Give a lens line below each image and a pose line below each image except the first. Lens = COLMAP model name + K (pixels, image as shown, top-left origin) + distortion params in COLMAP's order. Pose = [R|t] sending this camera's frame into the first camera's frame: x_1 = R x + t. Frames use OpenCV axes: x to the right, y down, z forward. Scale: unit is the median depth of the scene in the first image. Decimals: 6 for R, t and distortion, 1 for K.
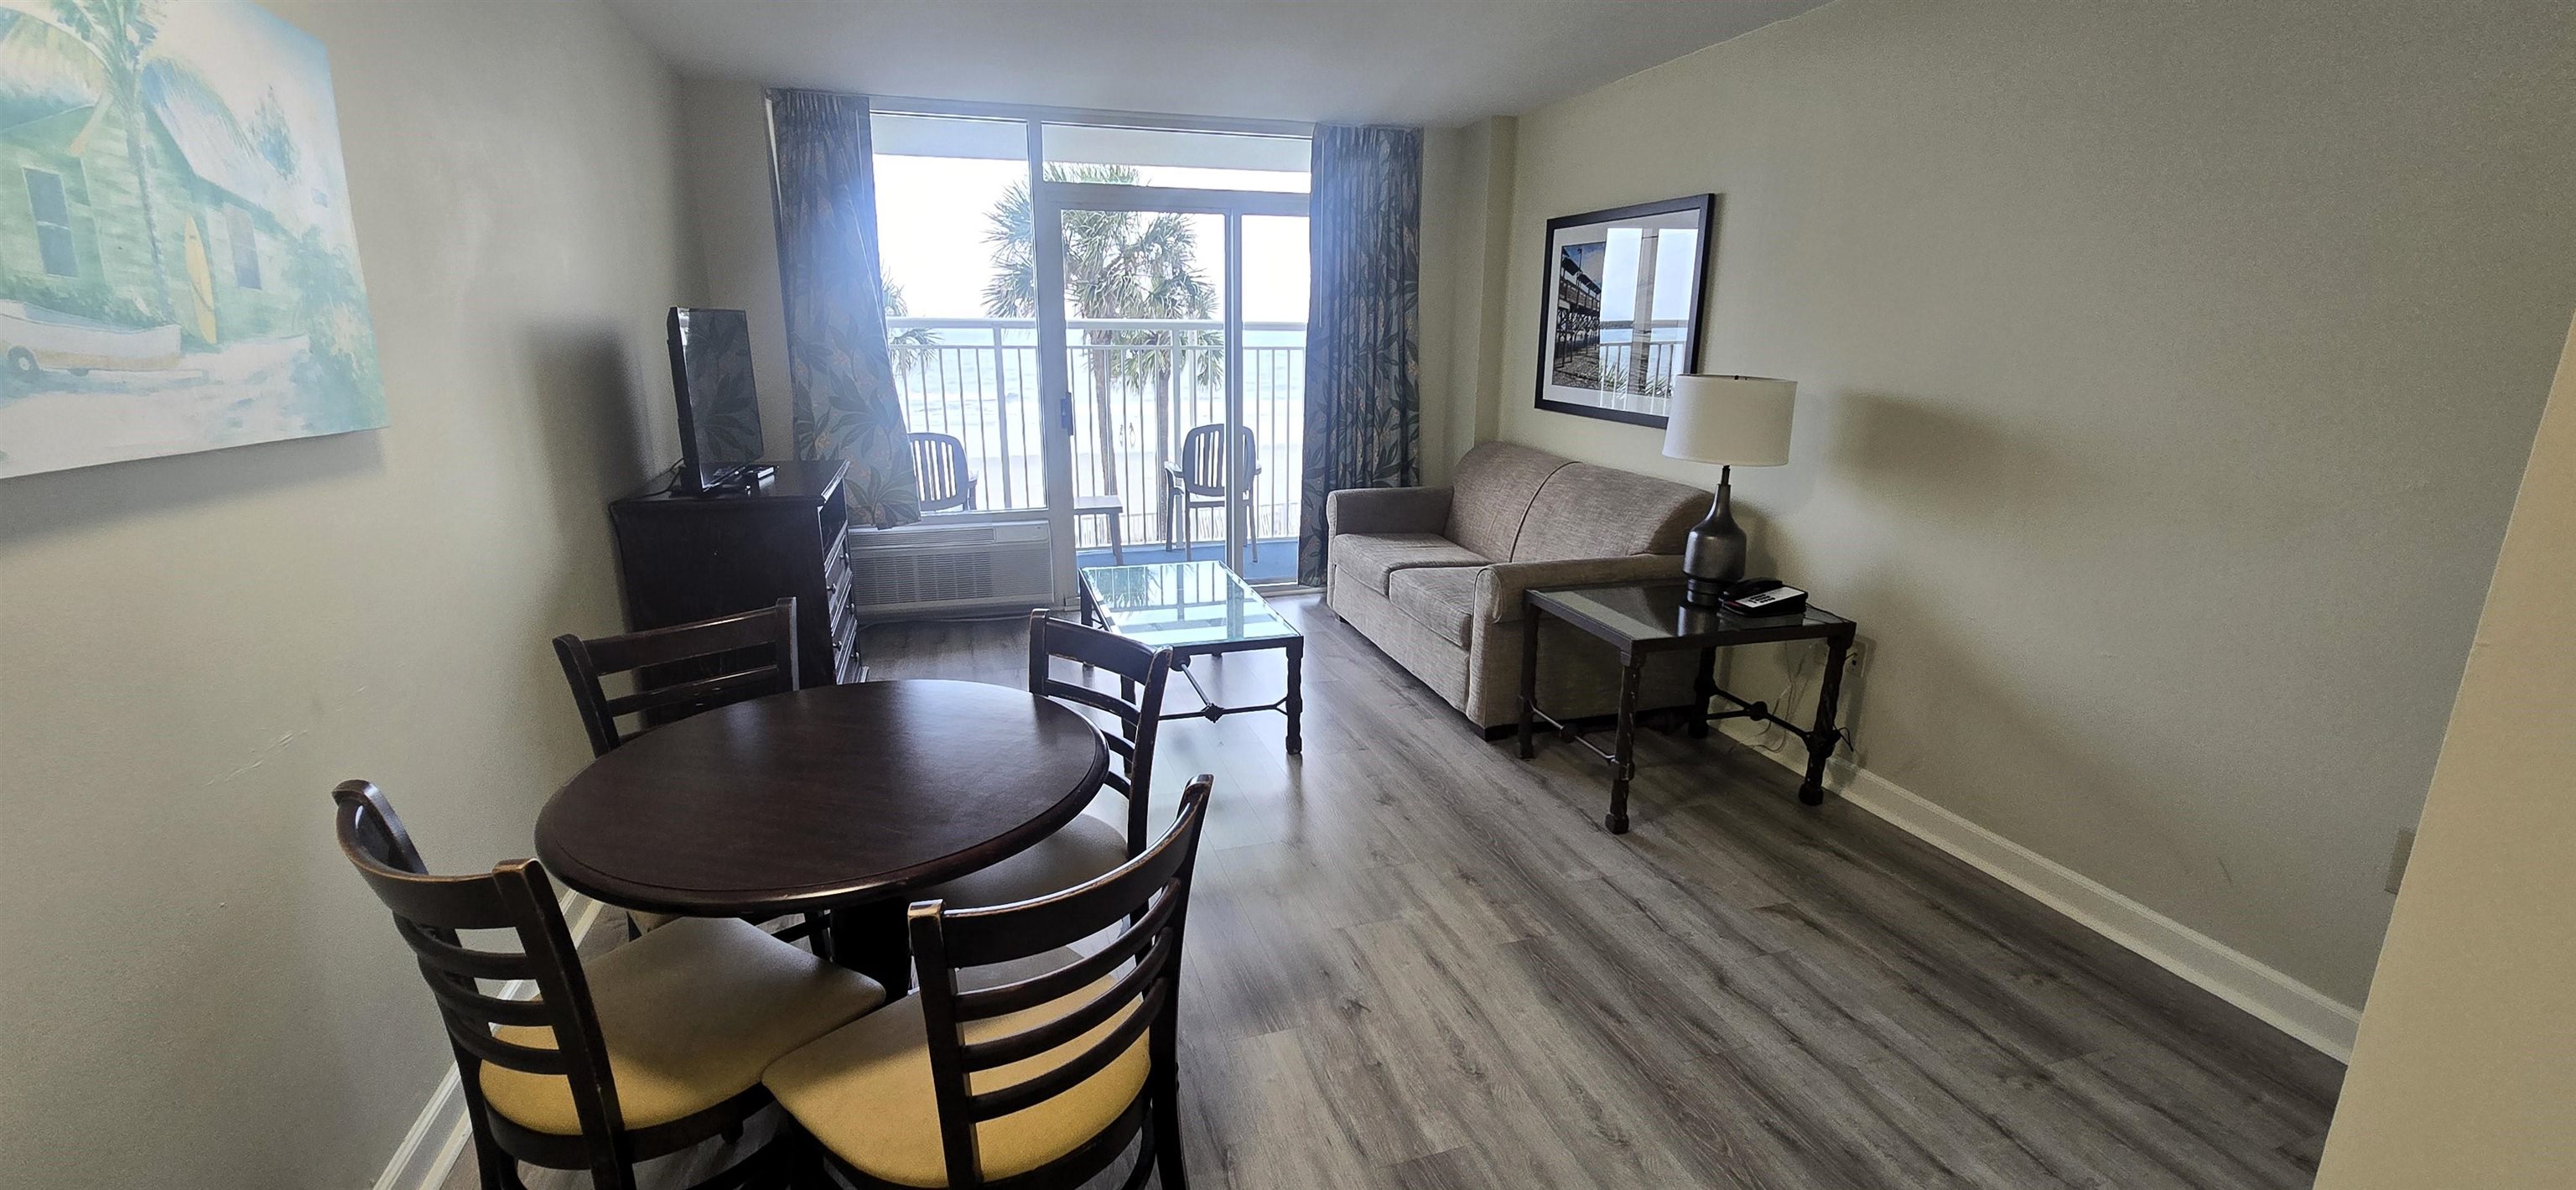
lens RADIAL K [[1052.6, 0, 1284.3], [0, 1052.6, 595.6], [0, 0, 1]] dist [-0.000776, -0.000490]
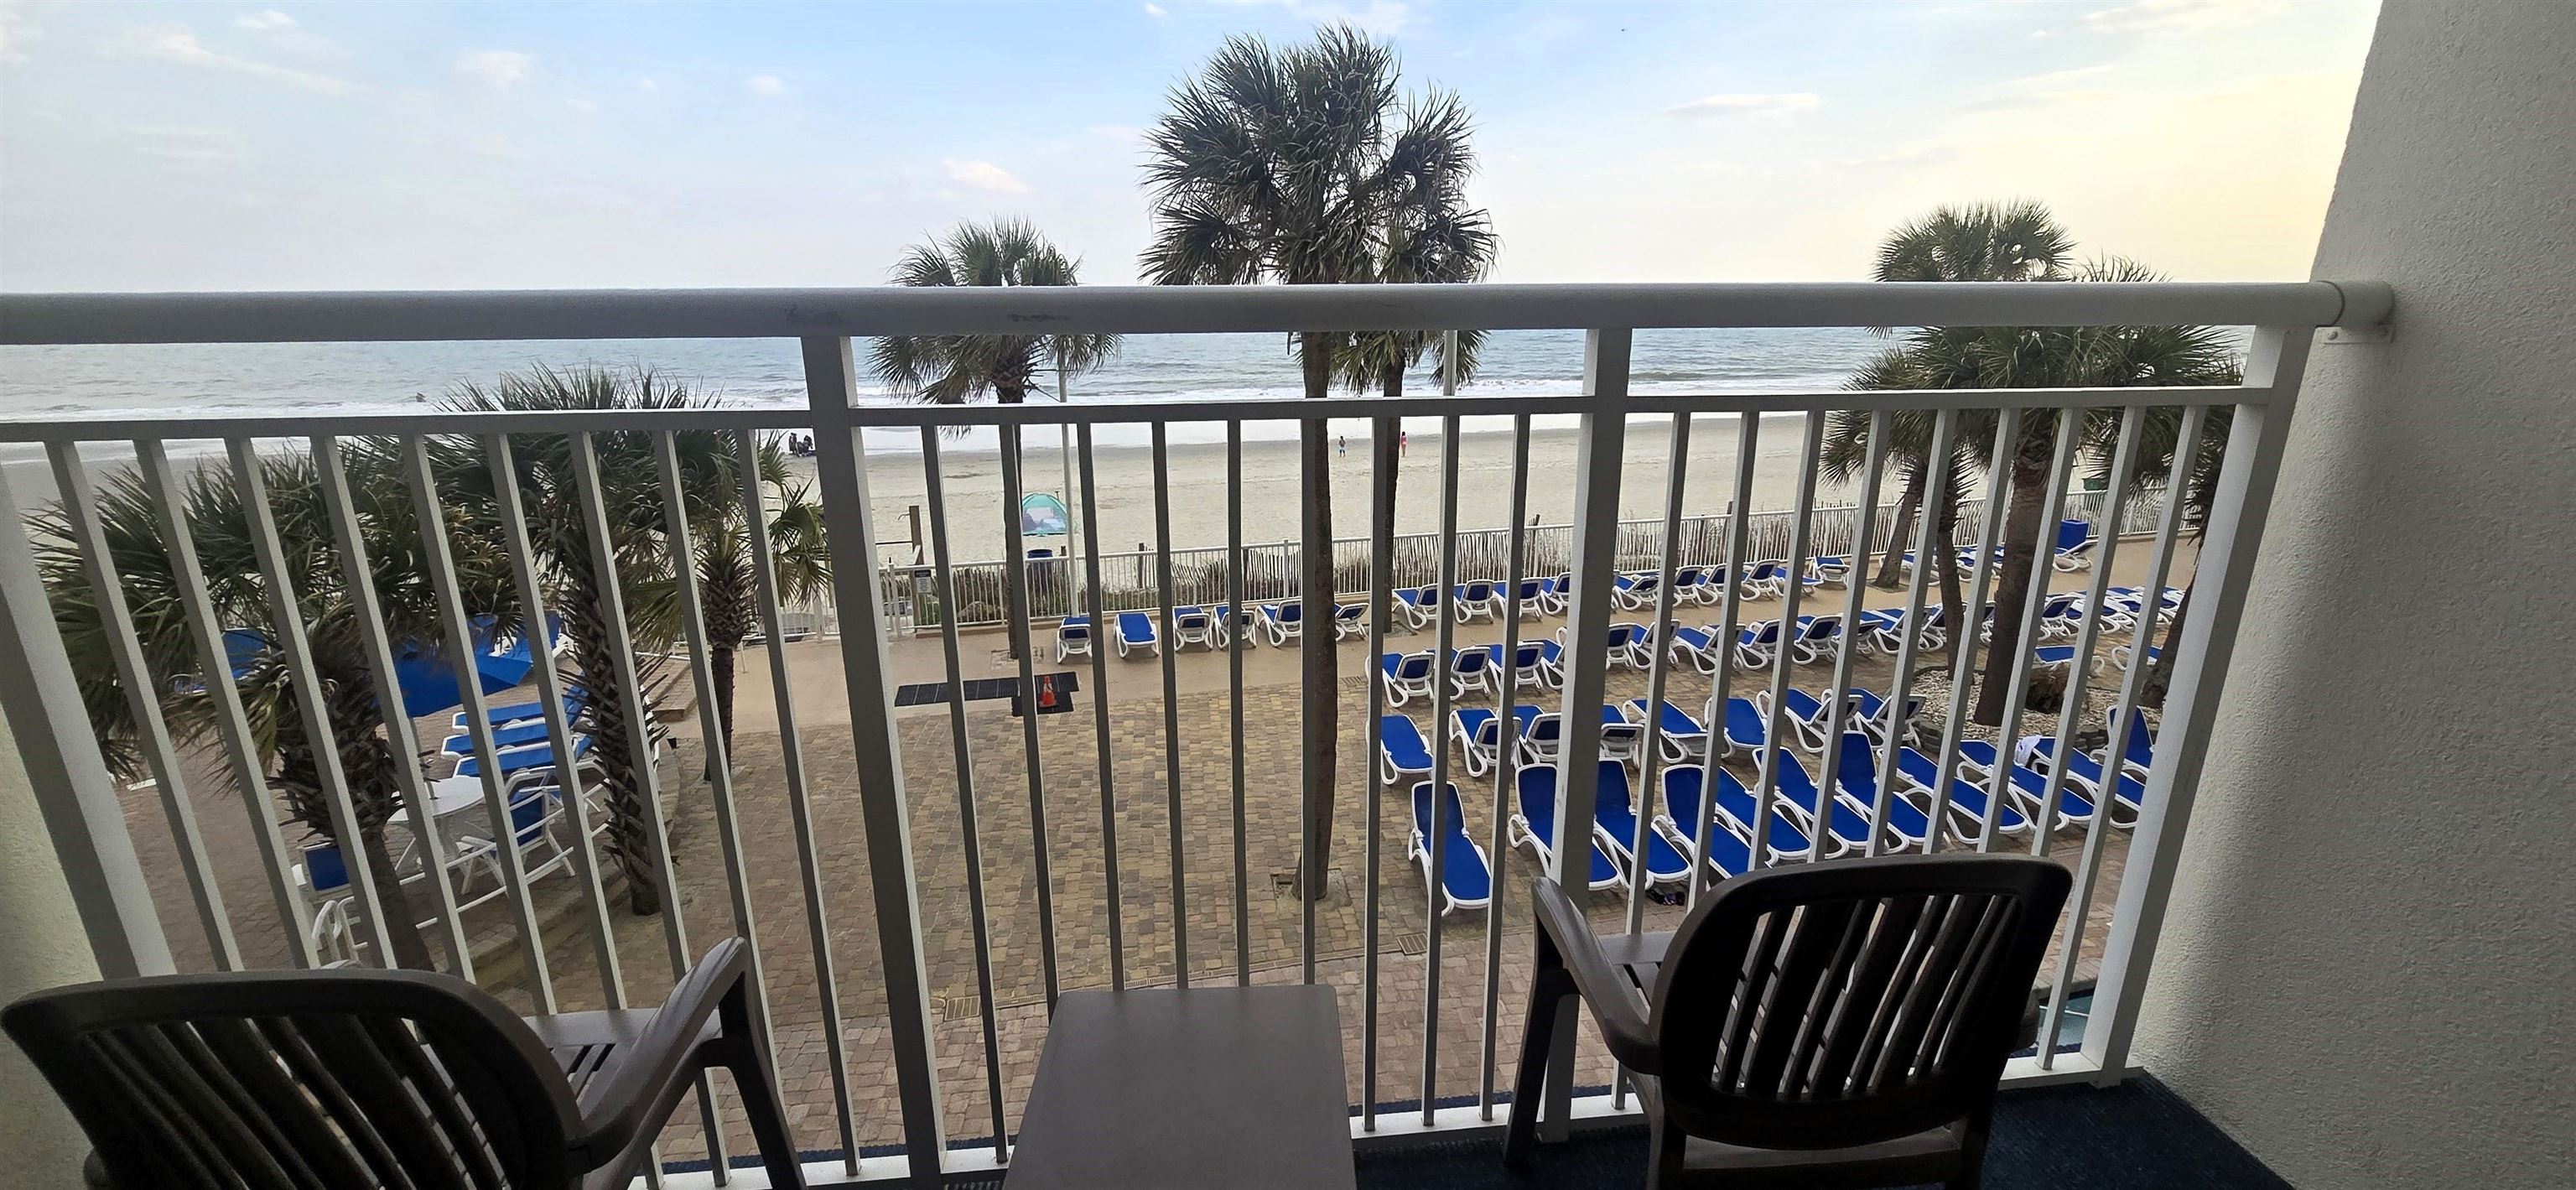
lens RADIAL K [[1052.6, 0, 1280.8], [0, 1052.6, 595.5], [0, 0, 1]] dist [-0.000776, -0.000490]
pose [[0.978947, 0.041077, -0.199937, -0.155778], [-0.036937, 0.999020, 0.024391, -0.247711], [0.200742, -0.016492, 0.979505, 0.955552]]
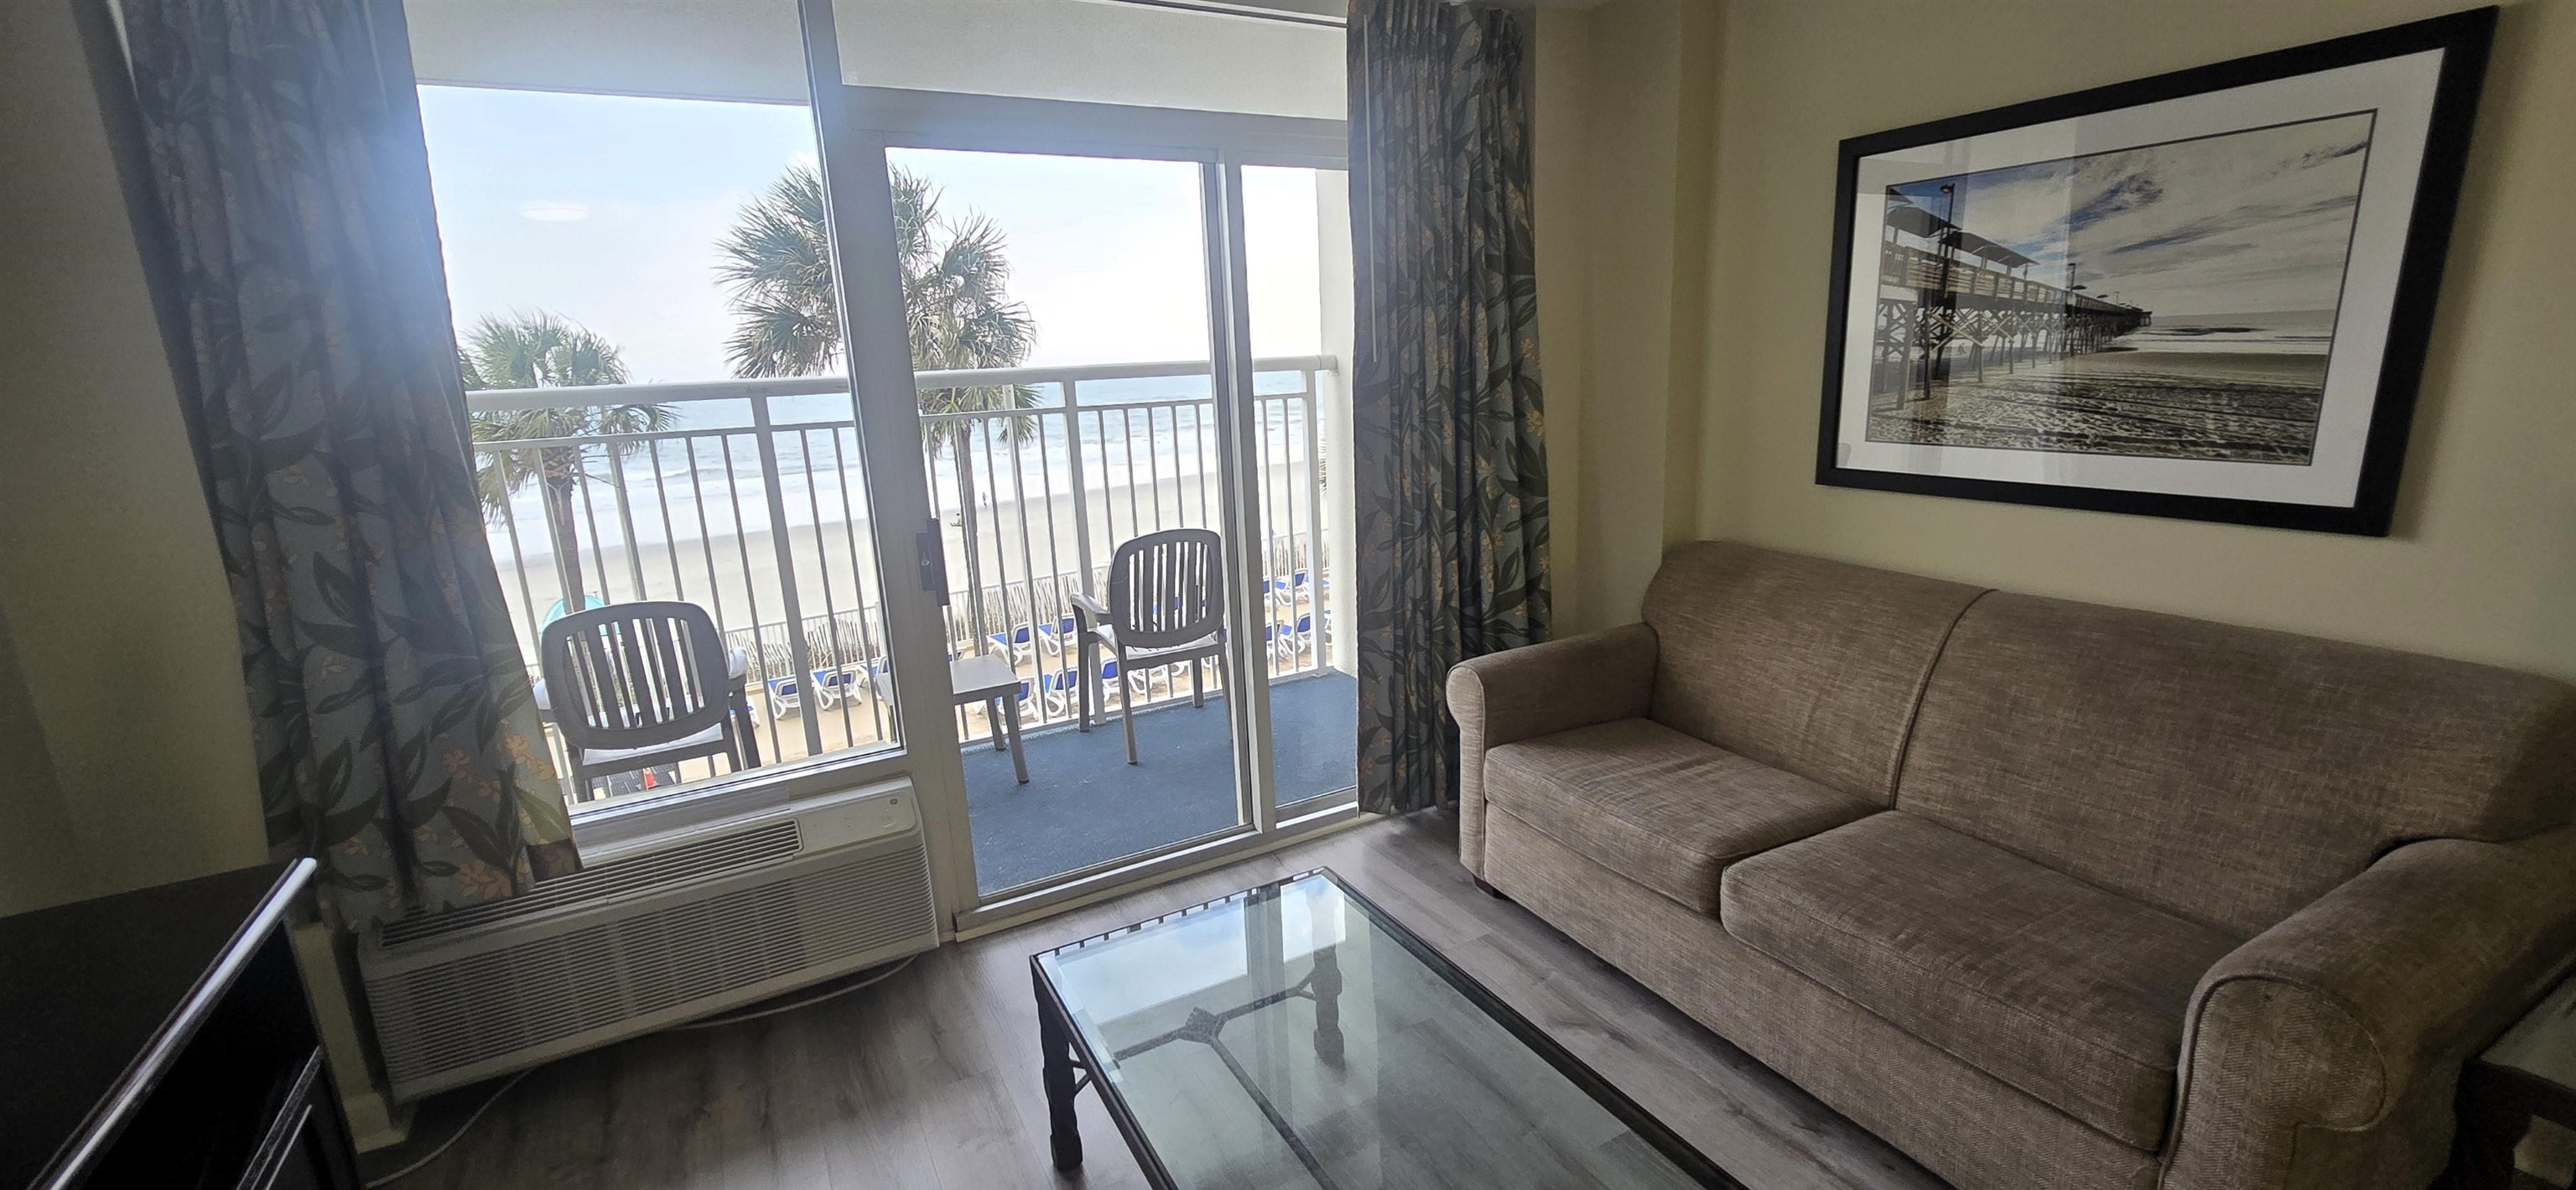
lens RADIAL K [[1052.6, 0, 1292.0], [0, 1052.6, 605.8], [0, 0, 1]] dist [-0.000776, -0.000490]
pose [[0.976638, -0.097512, 0.191494, -0.130193], [0.102193, 0.994656, -0.014702, -0.120822], [-0.189037, 0.033928, 0.981384, 0.457468]]
